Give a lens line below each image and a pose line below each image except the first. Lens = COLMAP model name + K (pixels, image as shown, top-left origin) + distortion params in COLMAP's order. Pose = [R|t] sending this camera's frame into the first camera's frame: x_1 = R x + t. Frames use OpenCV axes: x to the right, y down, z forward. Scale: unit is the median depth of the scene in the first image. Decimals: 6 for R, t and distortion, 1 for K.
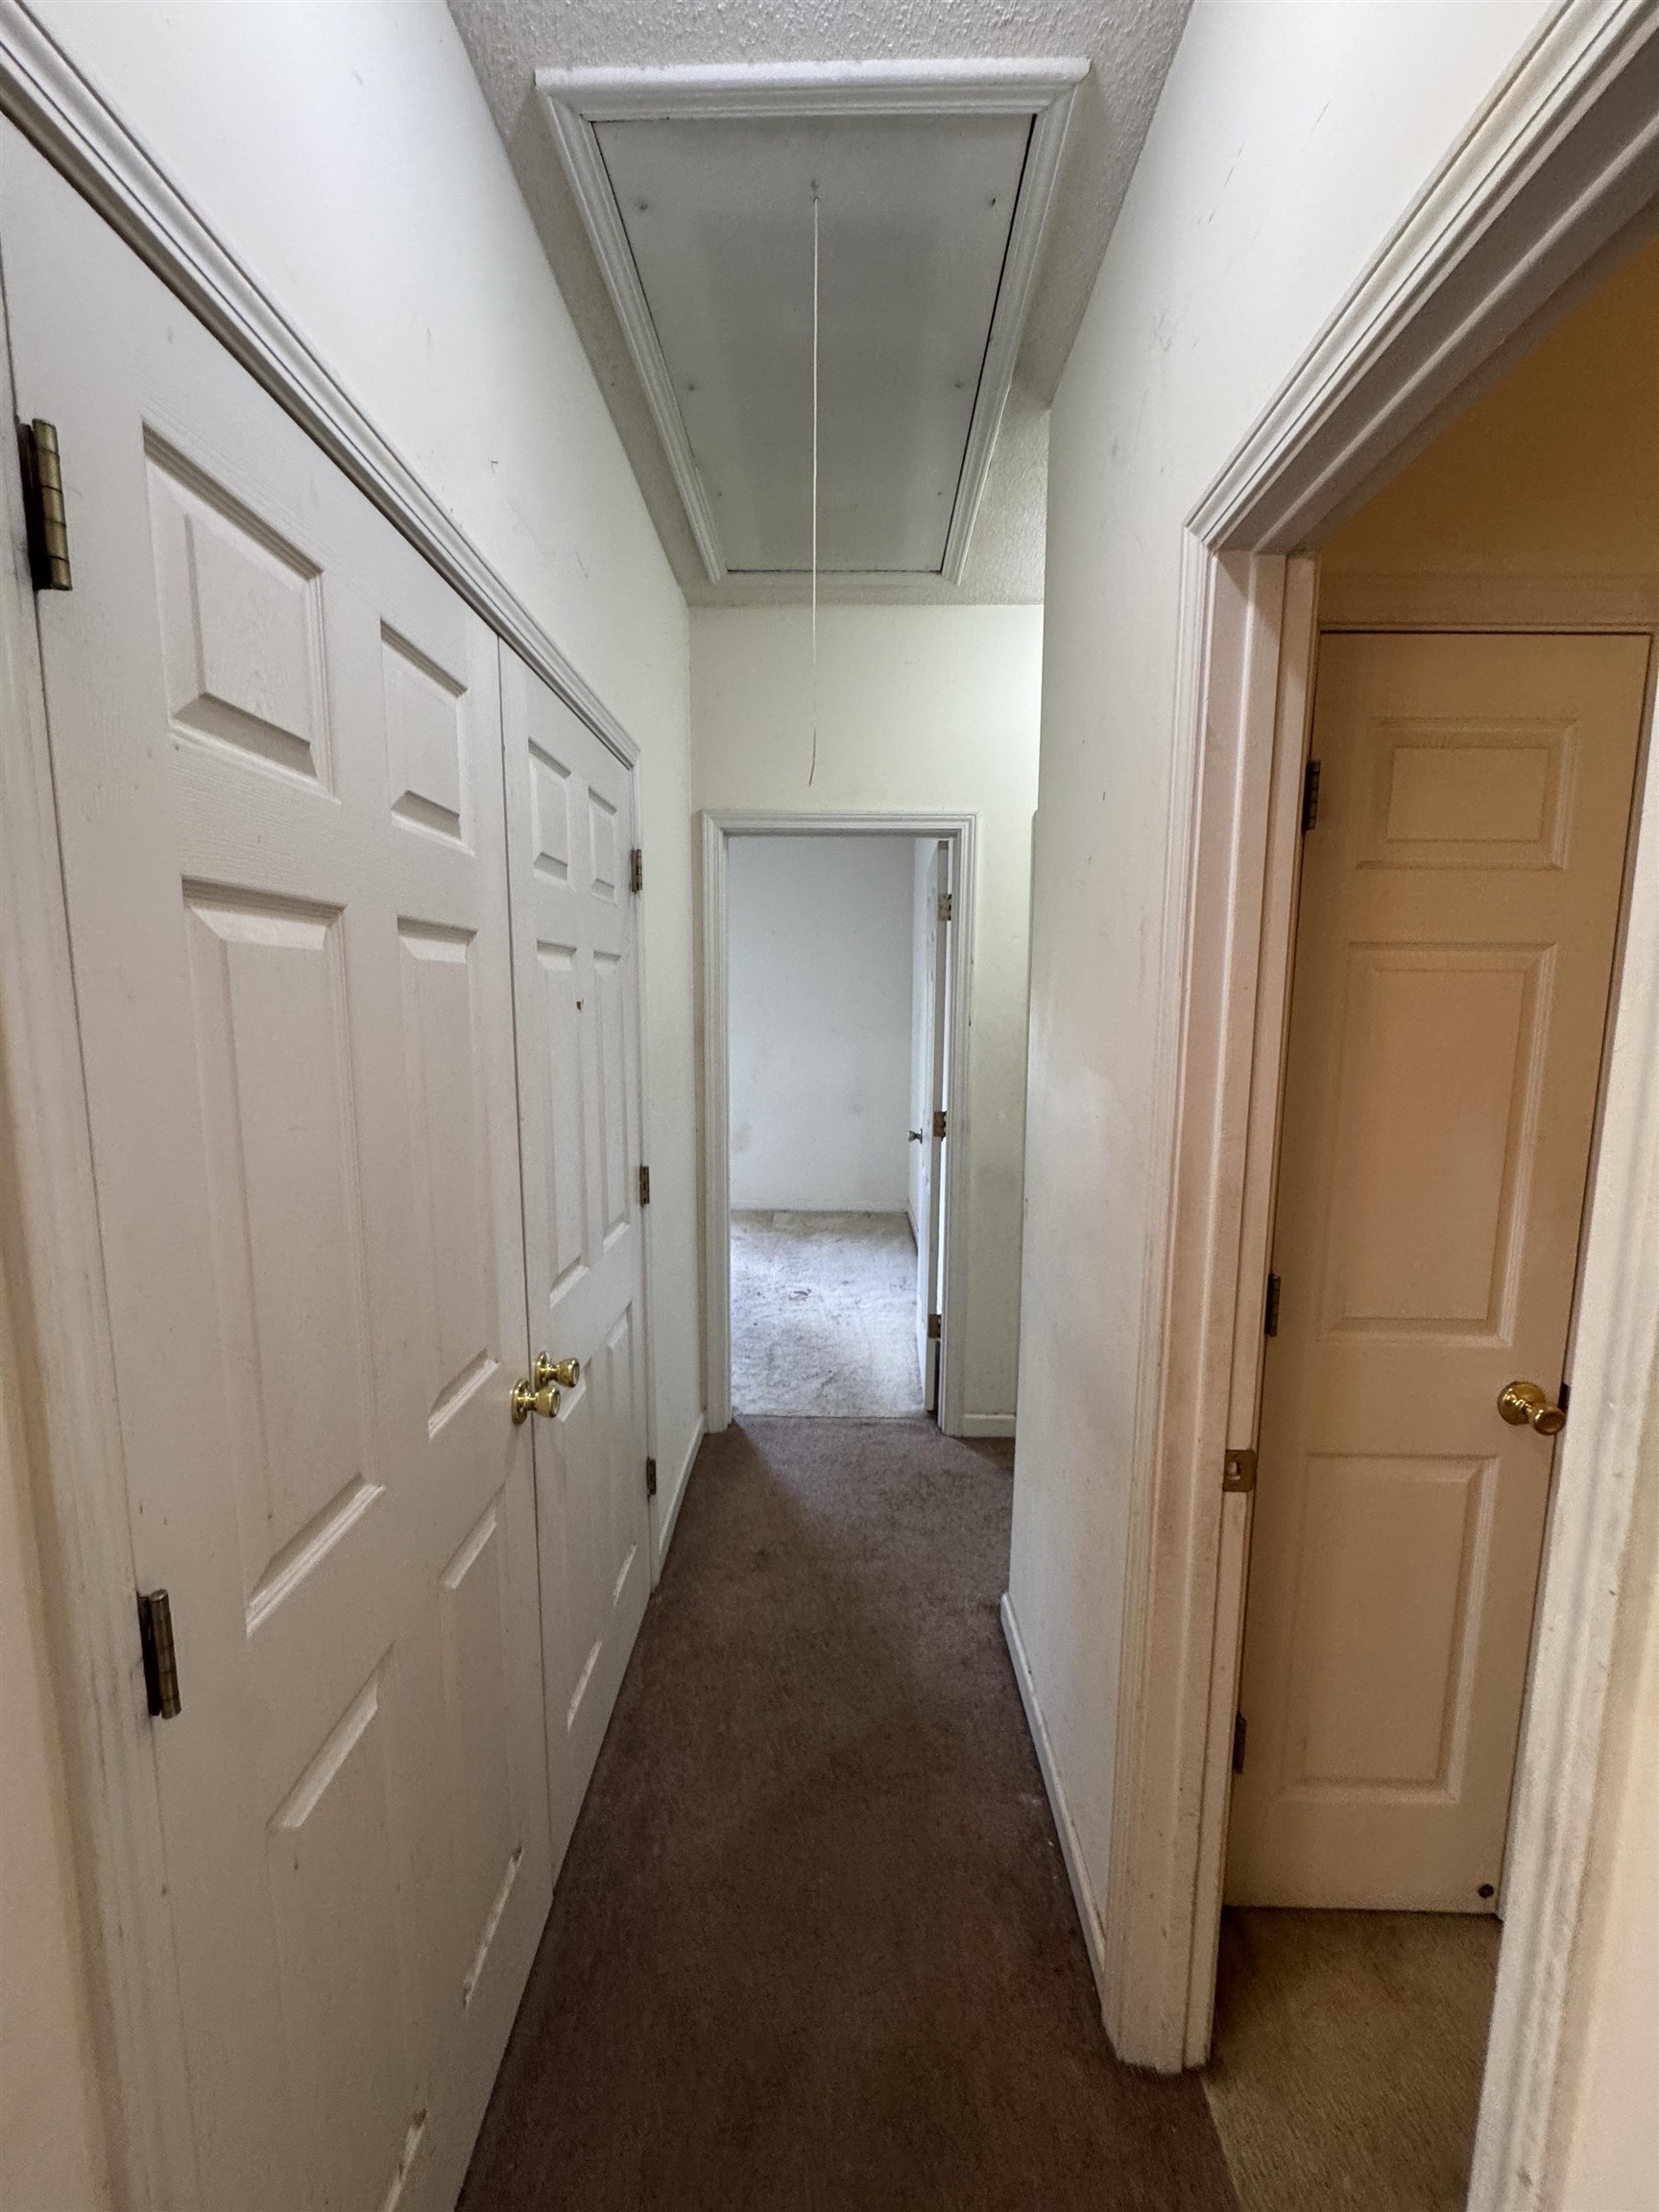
lens RADIAL K [[883.5, 0, 824.1], [0, 883.5, 1108.7], [0, 0, 1]] dist [0.000945, 0.000663]
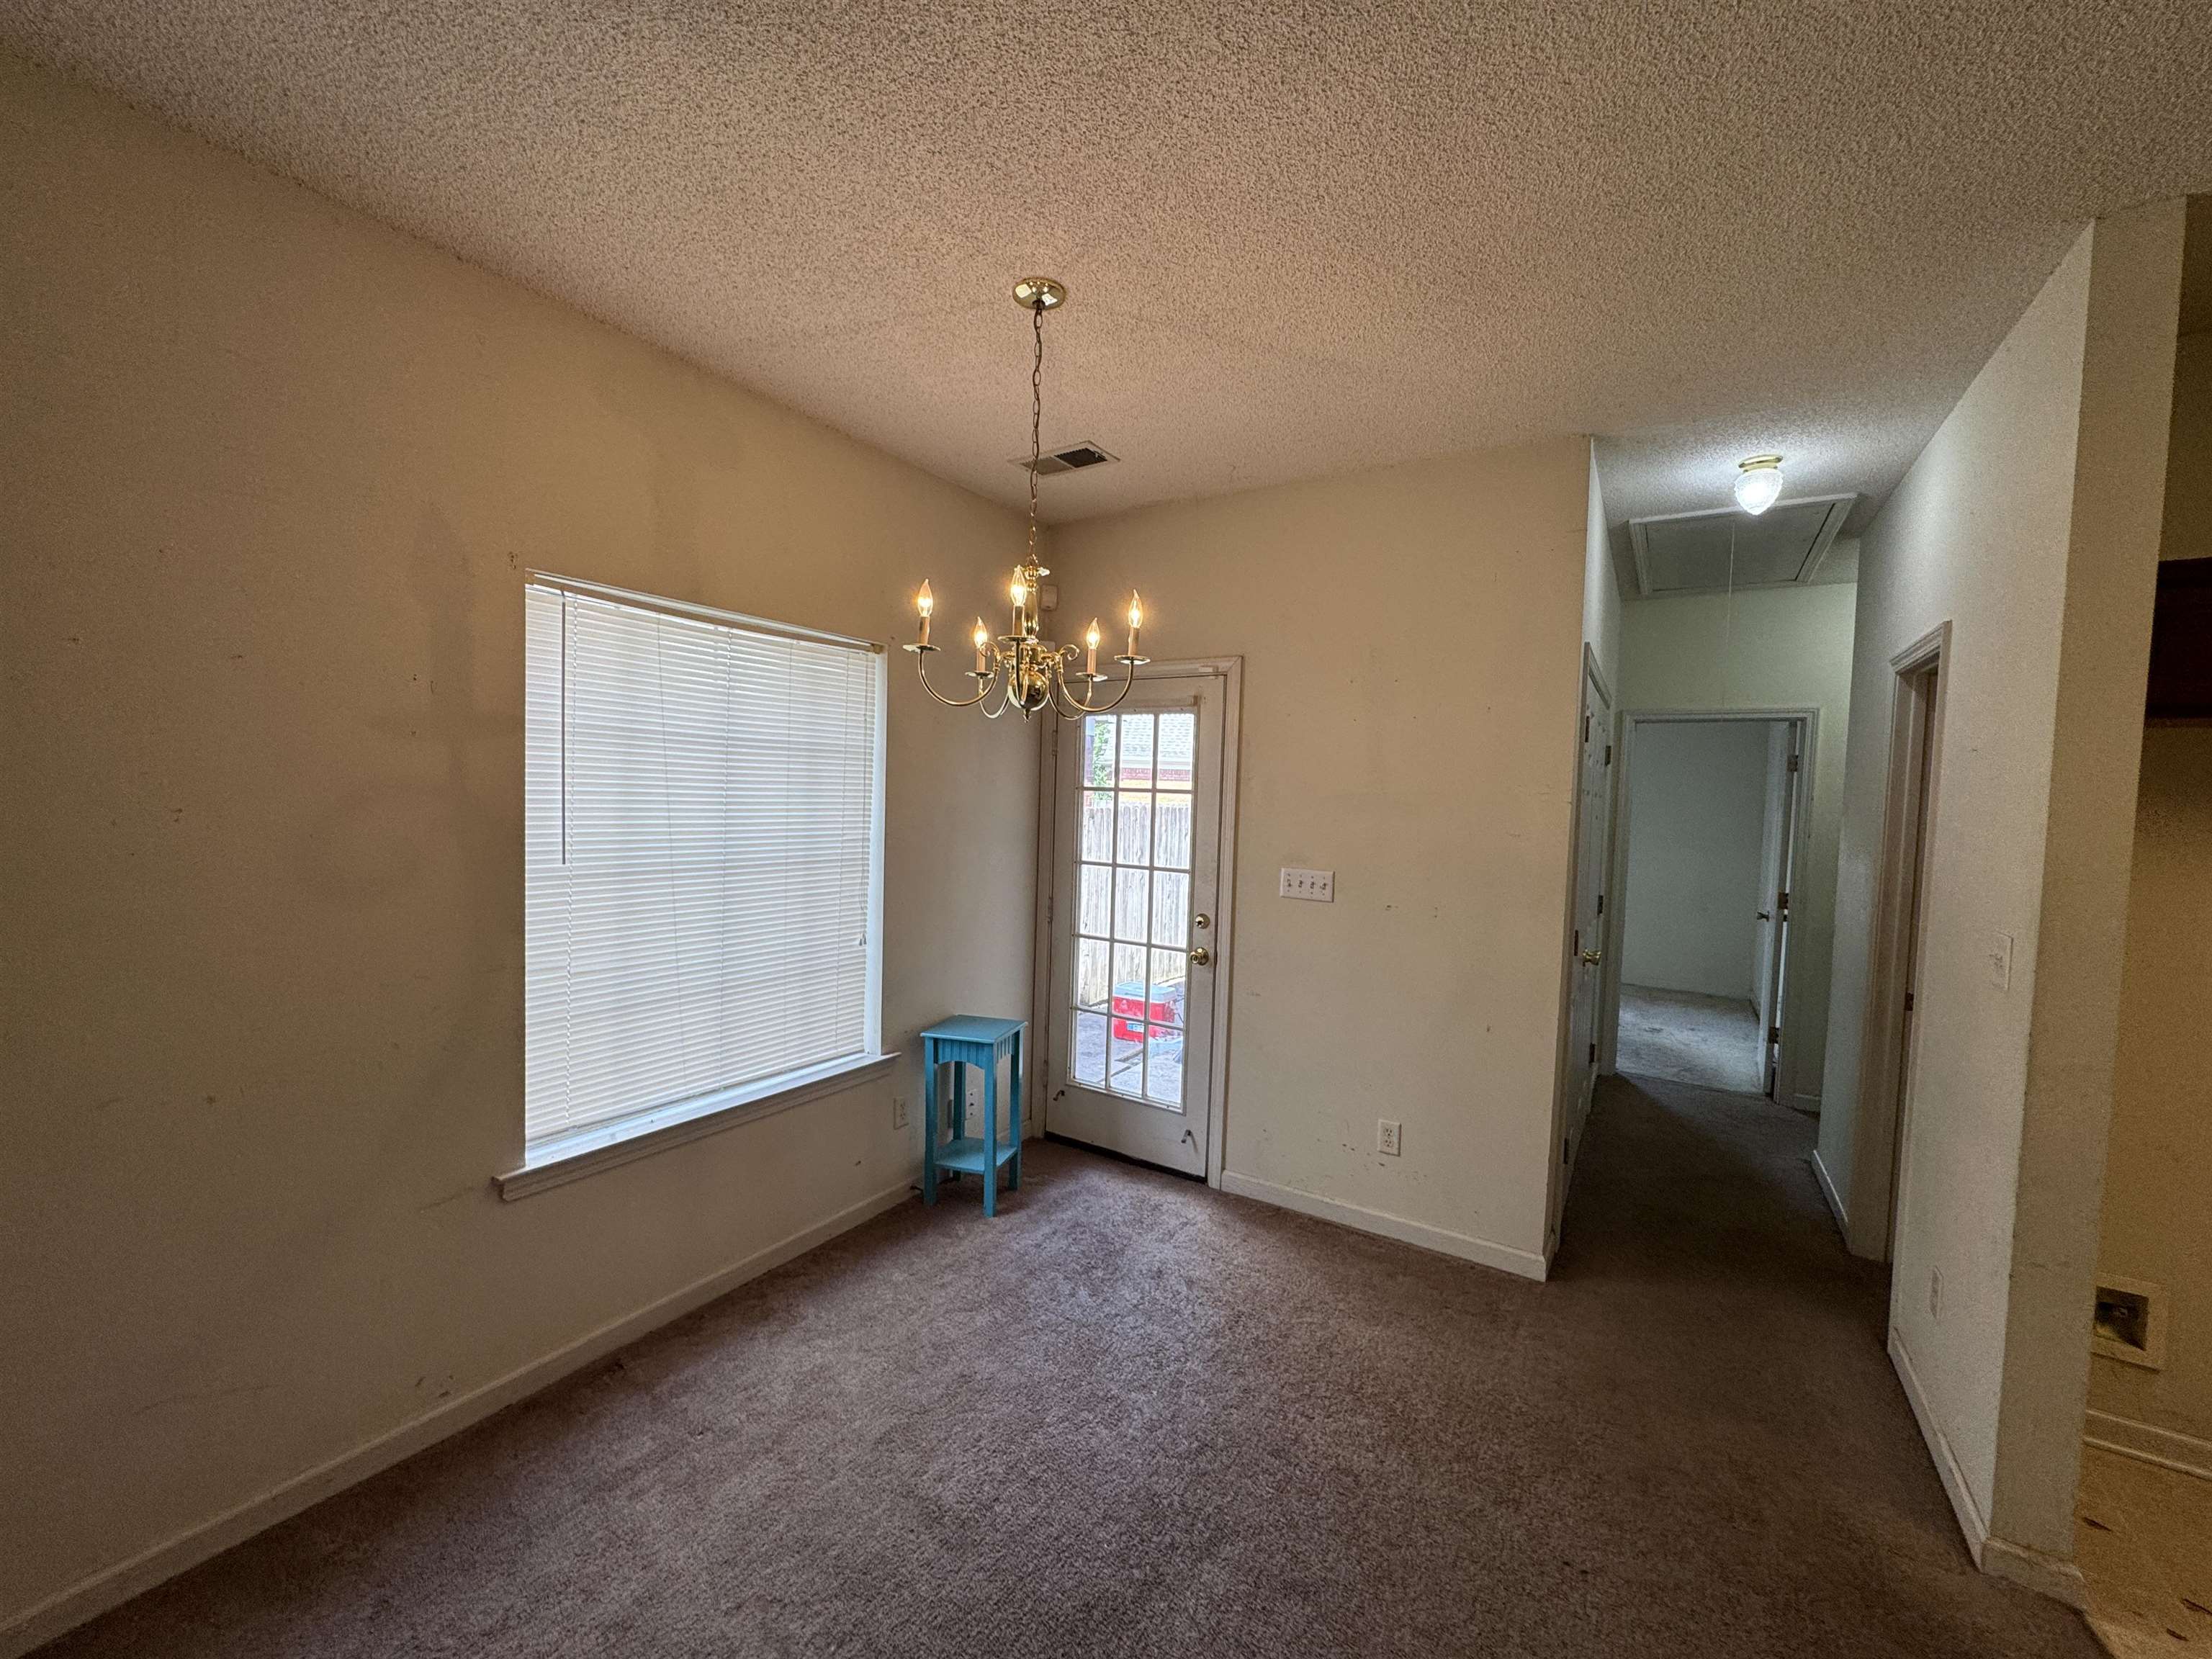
lens RADIAL K [[883.5, 0, 1102.1], [0, 883.5, 831.7], [0, 0, 1]] dist [0.000945, 0.000663]
pose [[0.856030, 0.045874, -0.514887, -0.103381], [-0.096136, 0.992806, -0.071377, 0.127805], [0.507908, 0.110600, 0.854282, -0.988270]]
